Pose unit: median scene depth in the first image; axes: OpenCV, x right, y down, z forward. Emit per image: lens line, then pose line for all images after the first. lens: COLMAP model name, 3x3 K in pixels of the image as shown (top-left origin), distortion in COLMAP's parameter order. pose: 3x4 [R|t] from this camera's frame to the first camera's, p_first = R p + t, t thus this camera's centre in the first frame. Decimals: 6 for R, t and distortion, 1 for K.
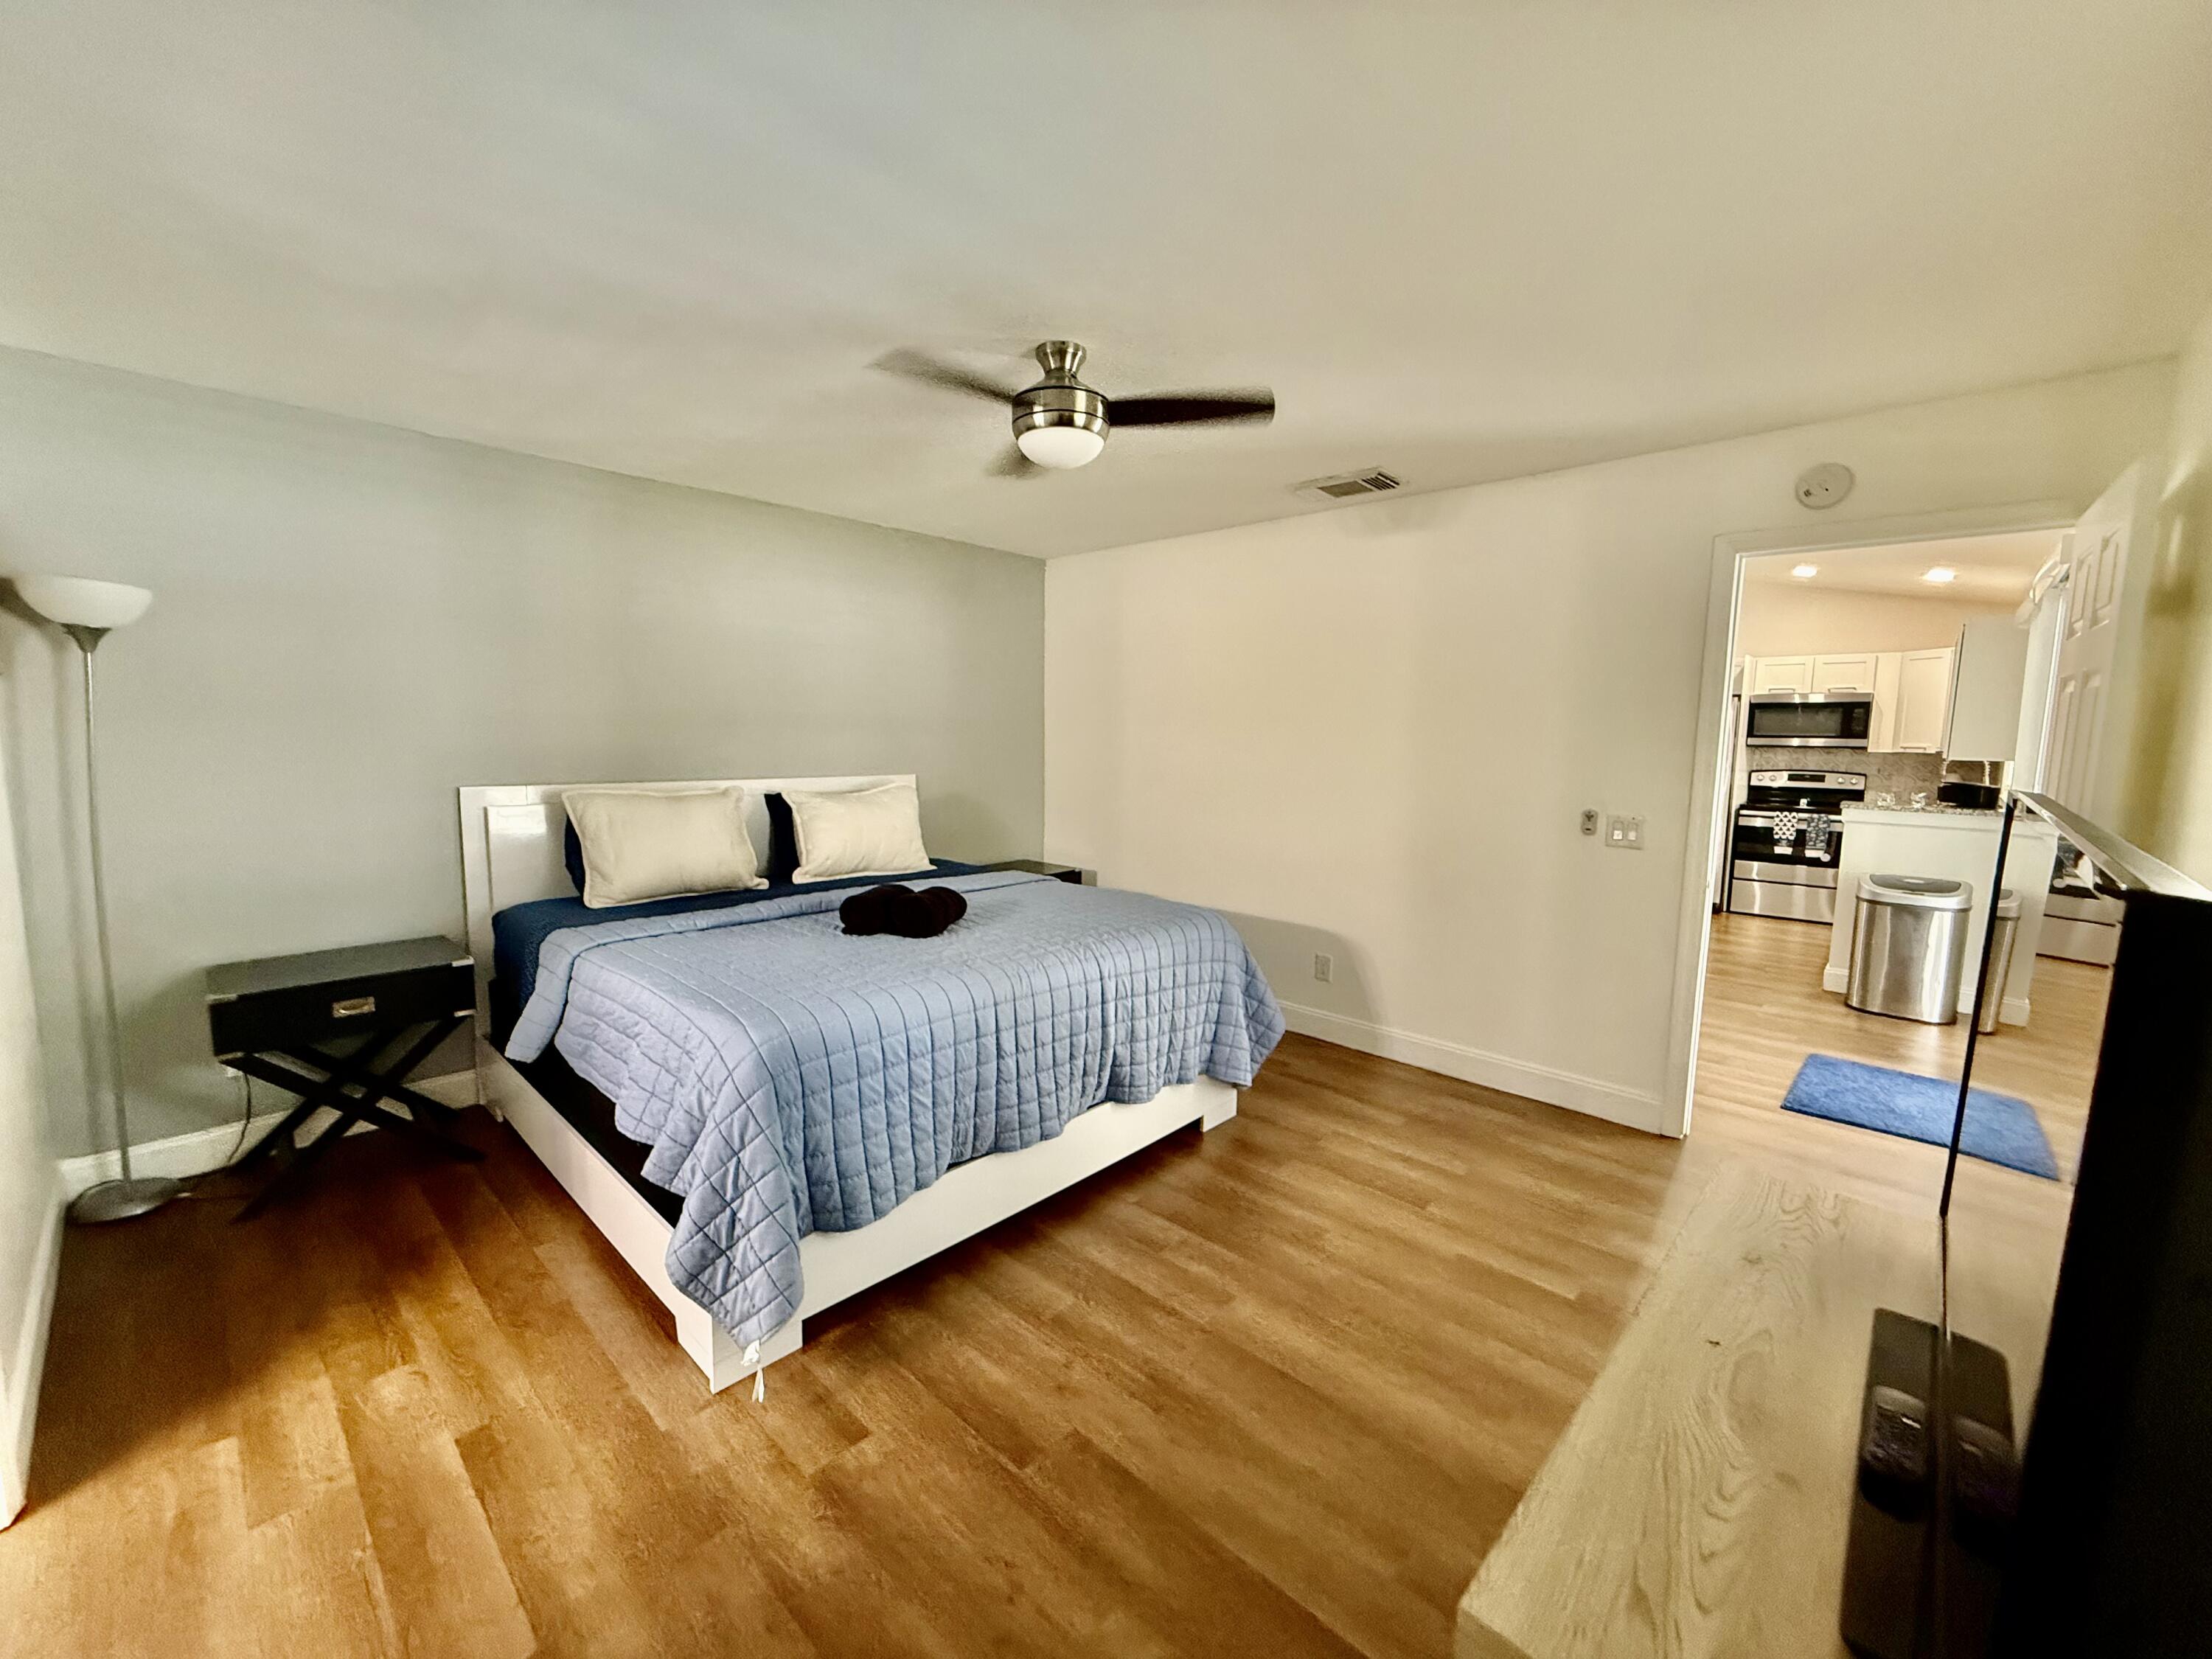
lens RADIAL K [[881.6, 0, 1100.1], [0, 881.6, 822.0], [0, 0, 1]] dist [0.001156, -0.000465]
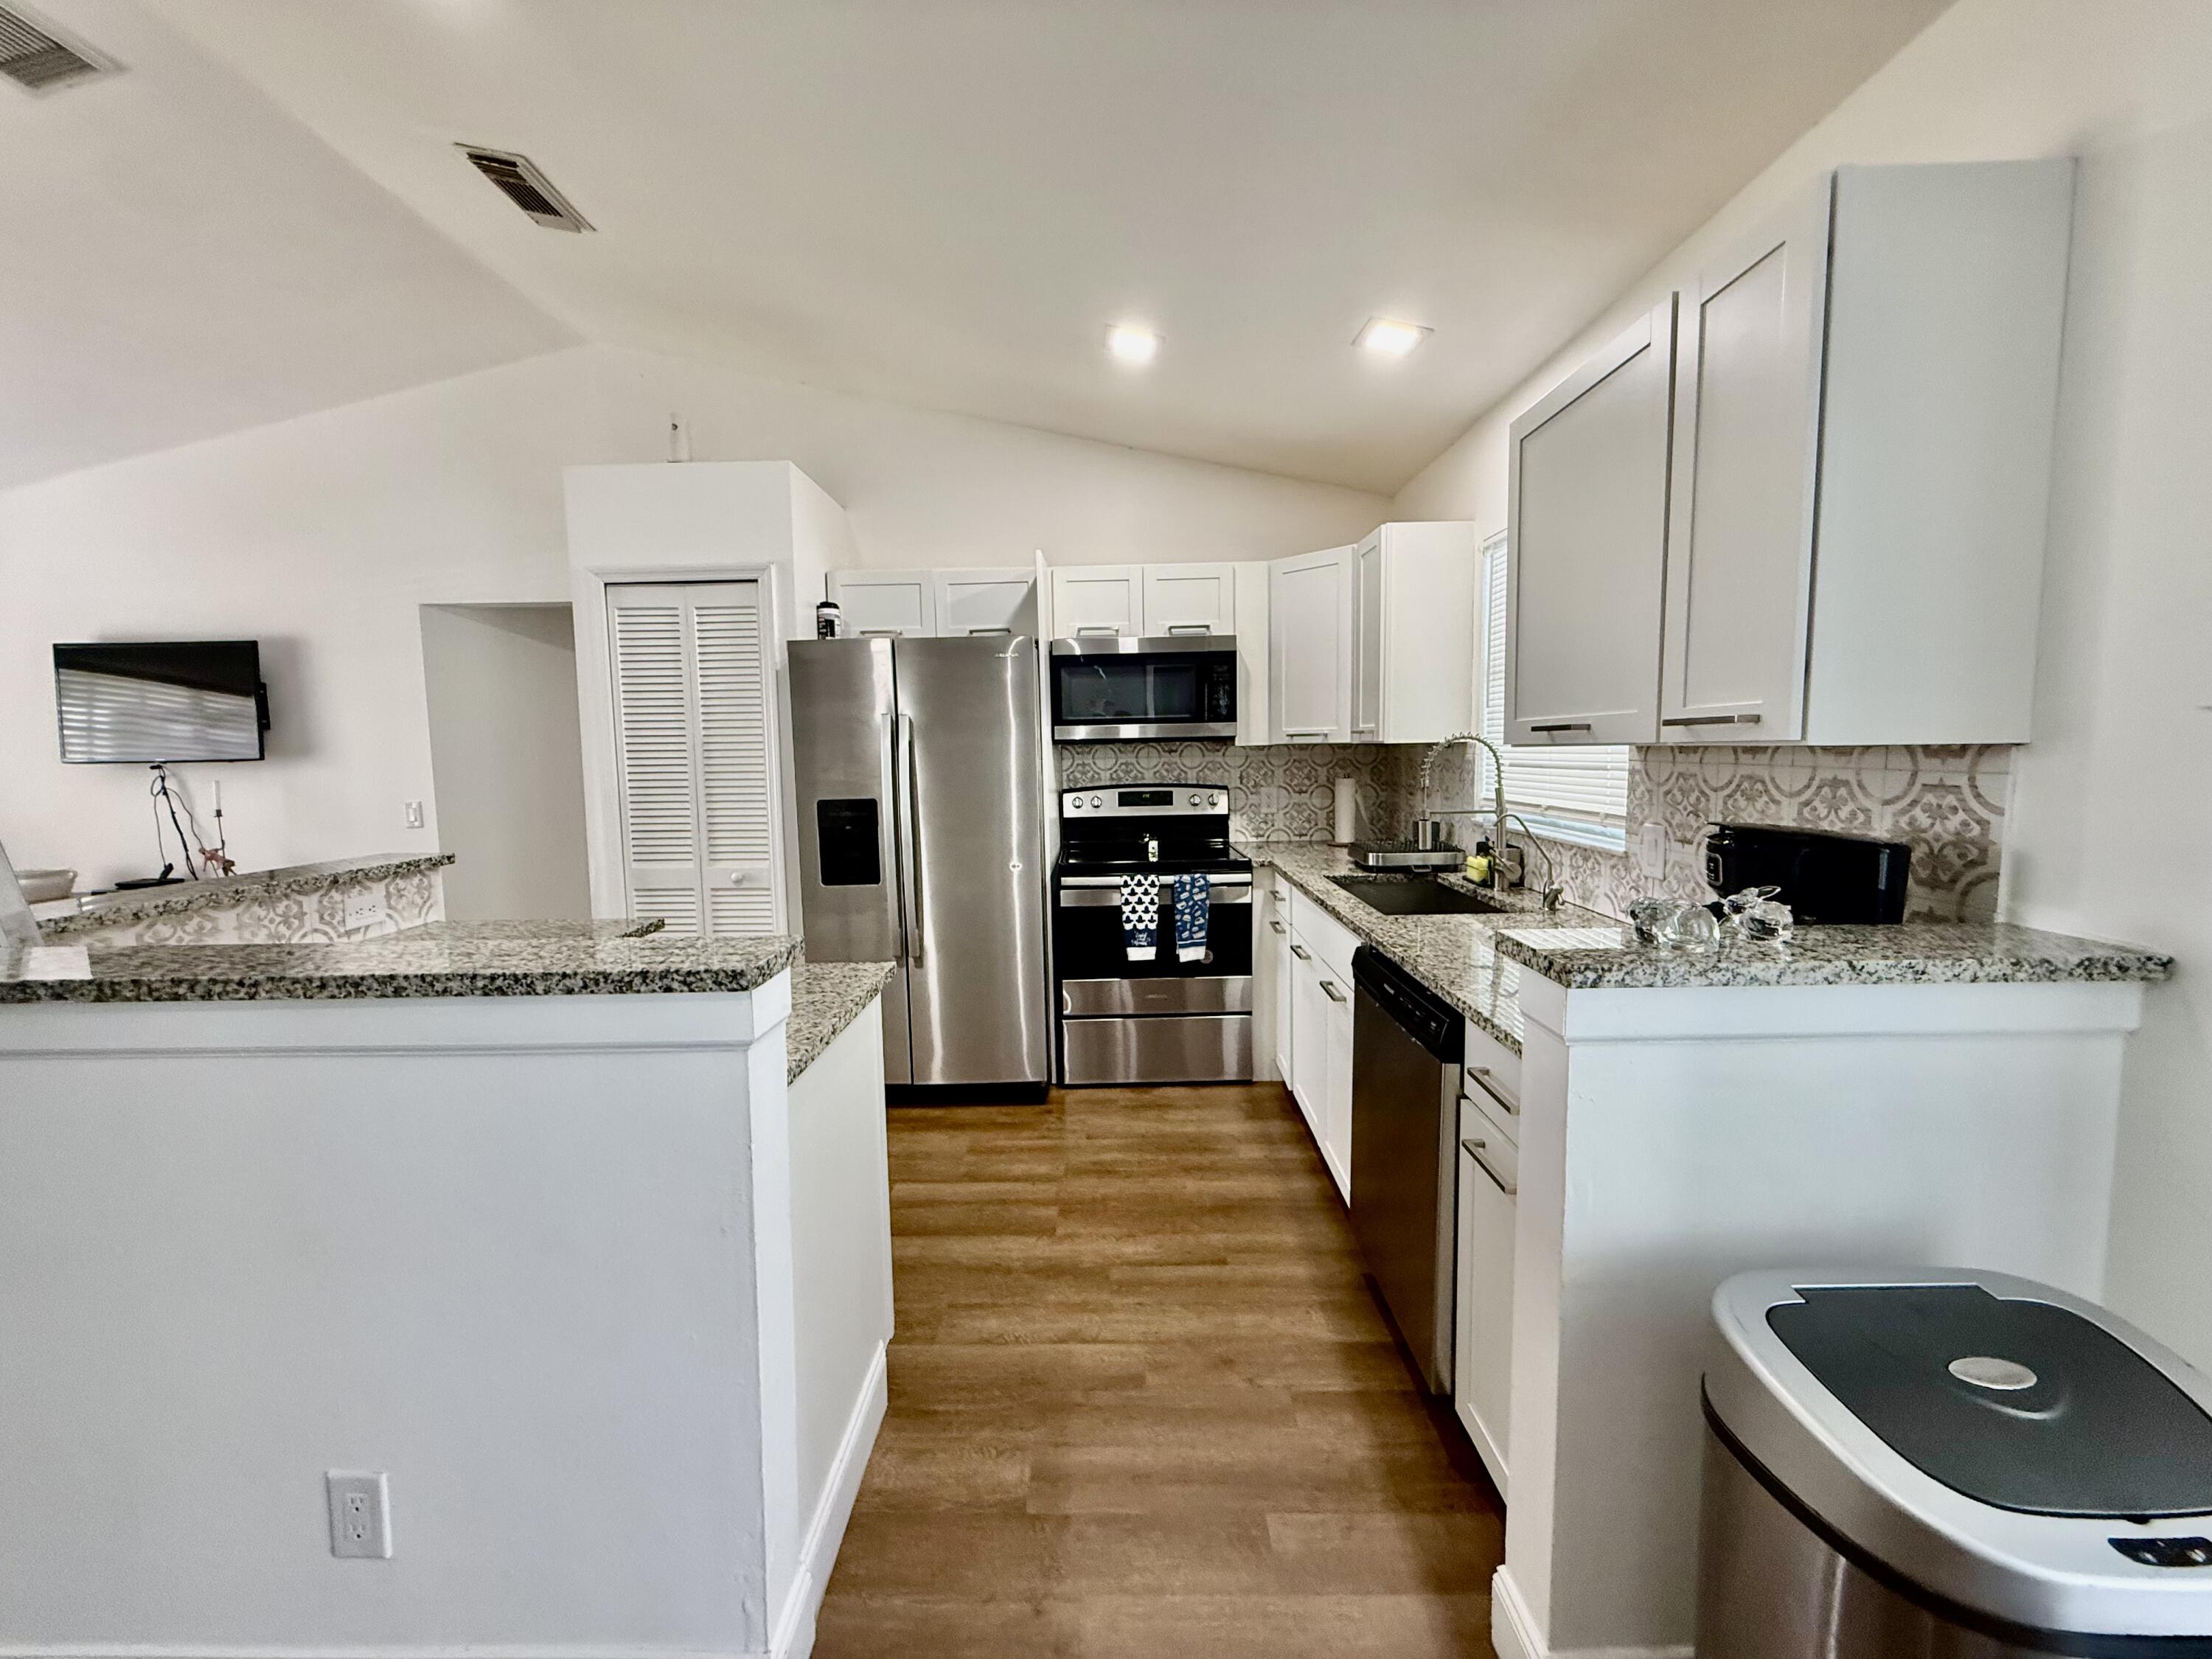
lens RADIAL K [[881.6, 0, 1094.7], [0, 881.6, 822.4], [0, 0, 1]] dist [0.001156, -0.000465]
pose [[0.740382, -0.086971, 0.666536, 0.436927], [0.102142, 0.994636, 0.016324, -0.049597], [-0.664381, 0.055995, 0.745294, 0.649194]]
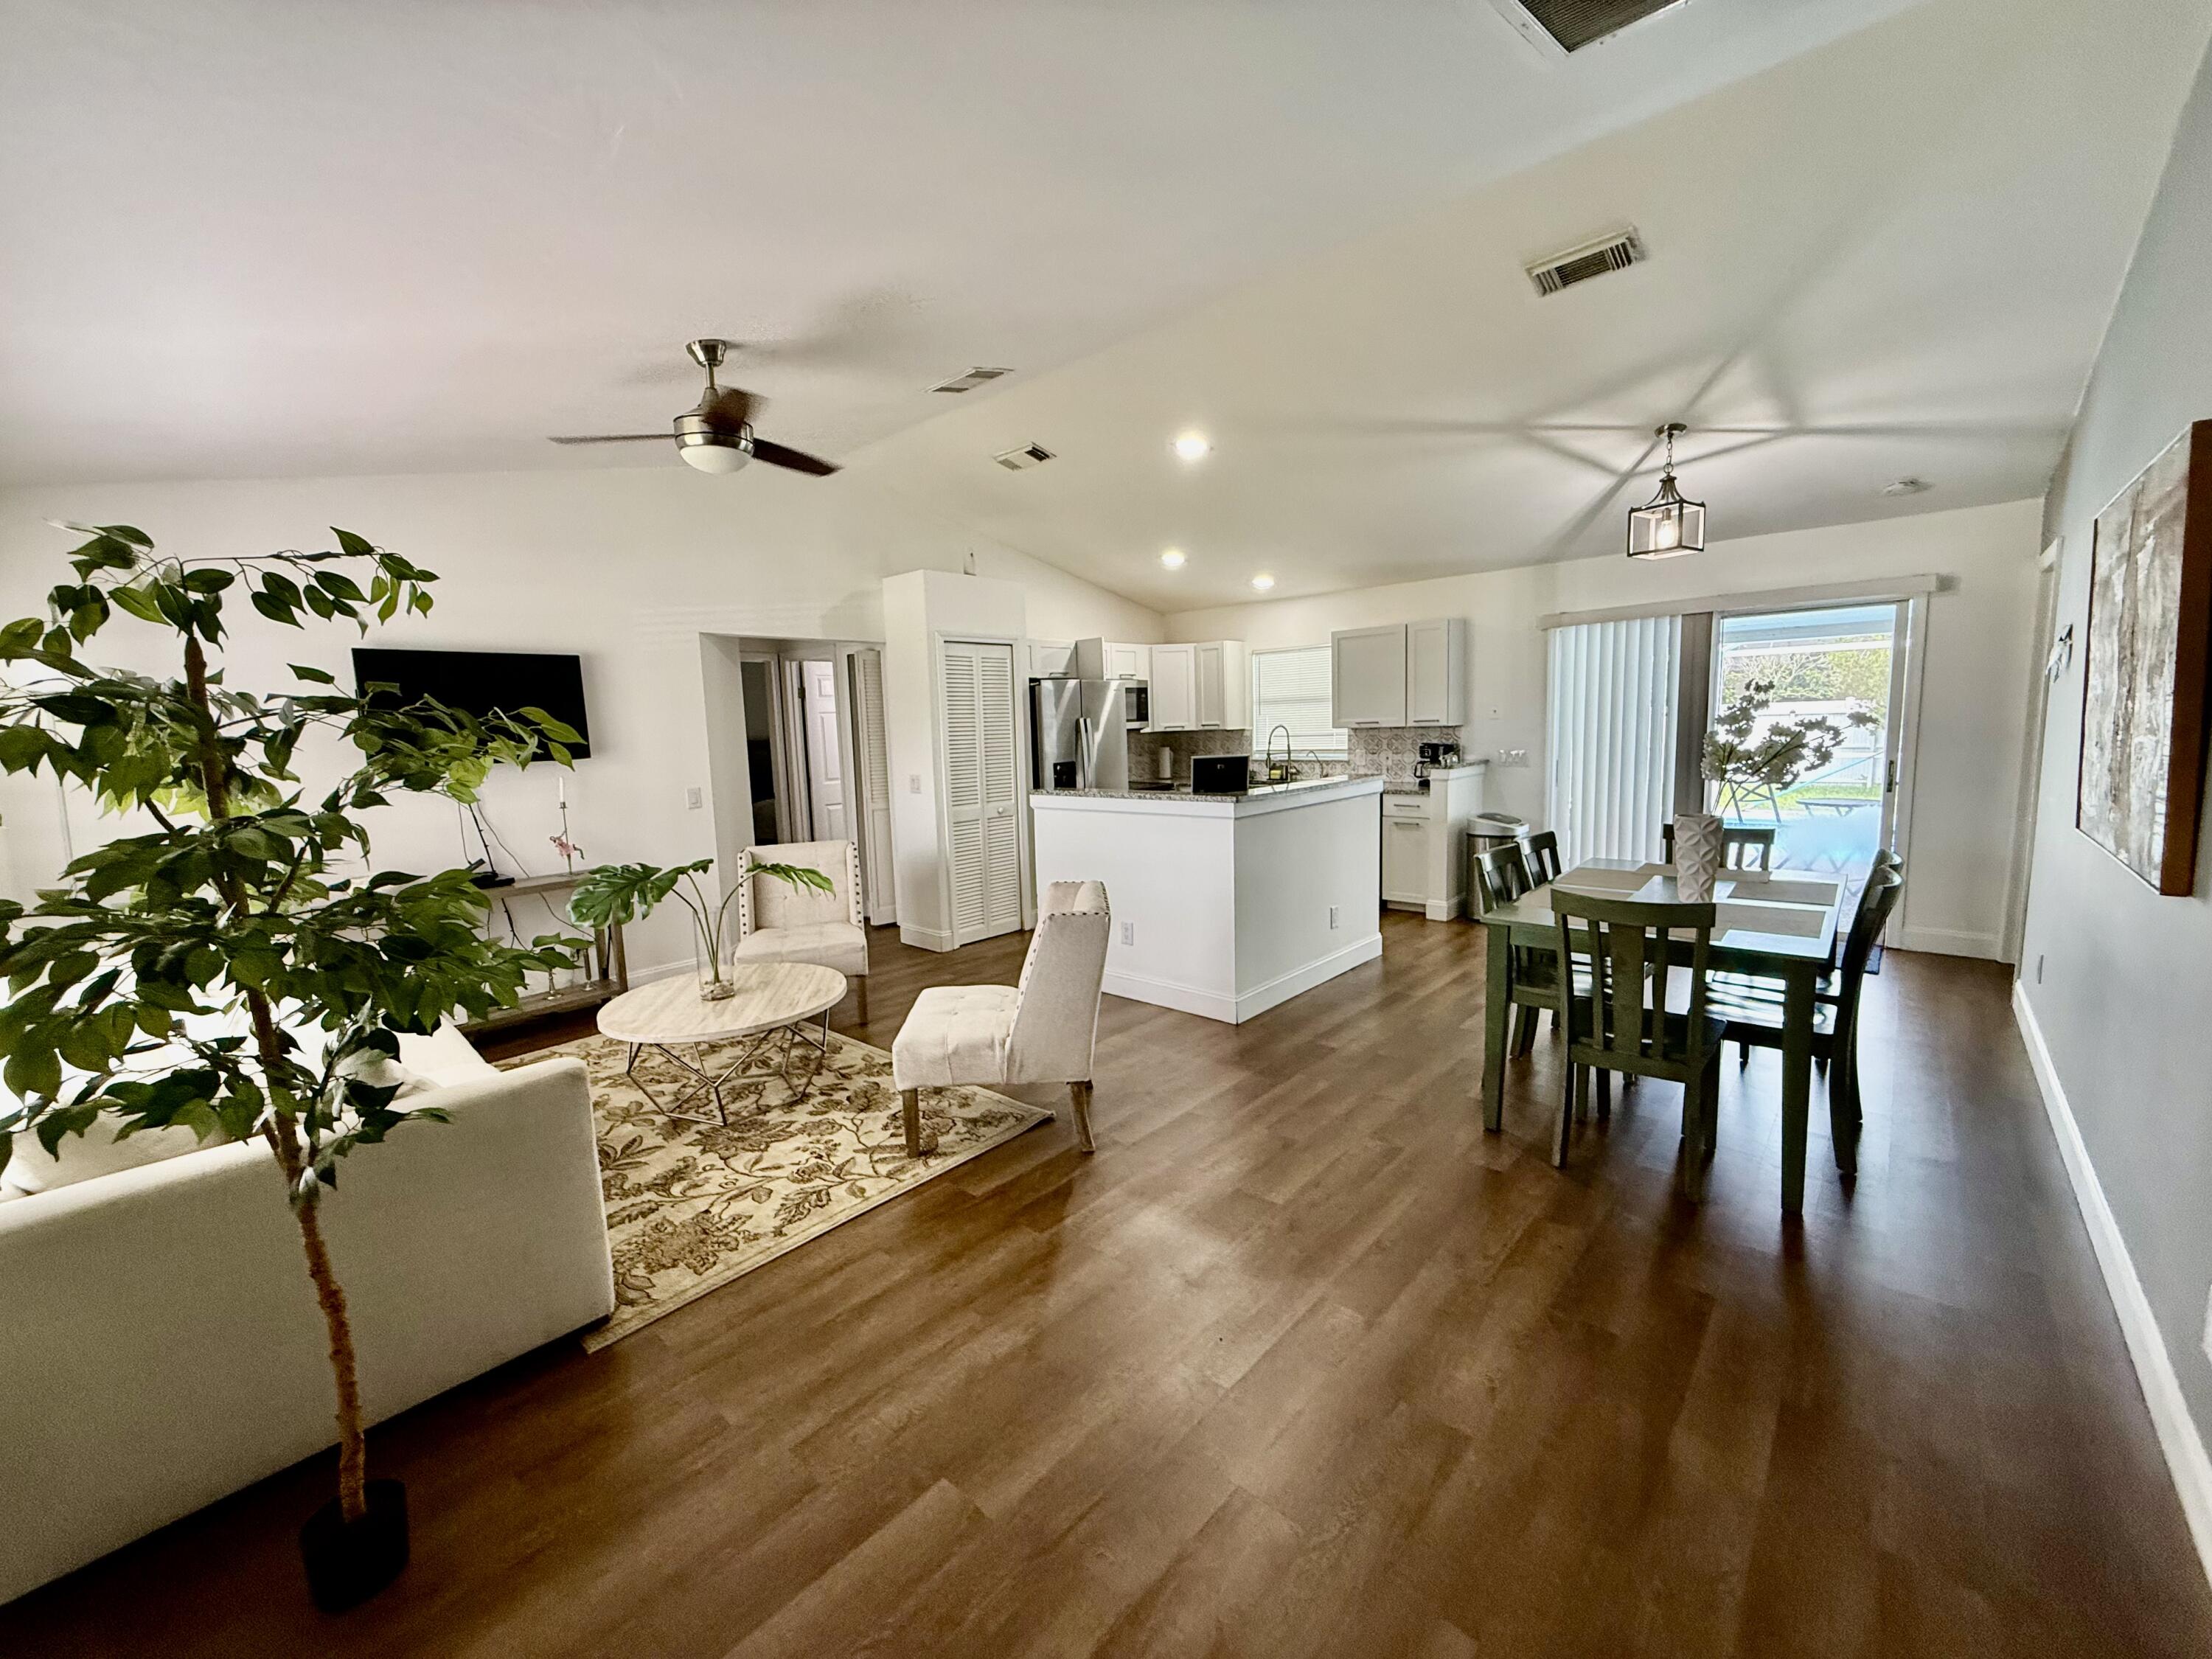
lens RADIAL K [[881.6, 0, 1092.8], [0, 881.6, 824.4], [0, 0, 1]] dist [0.001156, -0.000465]
pose [[-0.012583, -0.131121, 0.991286, -0.249842], [0.142840, 0.980962, 0.131569, -0.119493], [-0.989666, 0.143251, 0.006386, 1.055754]]
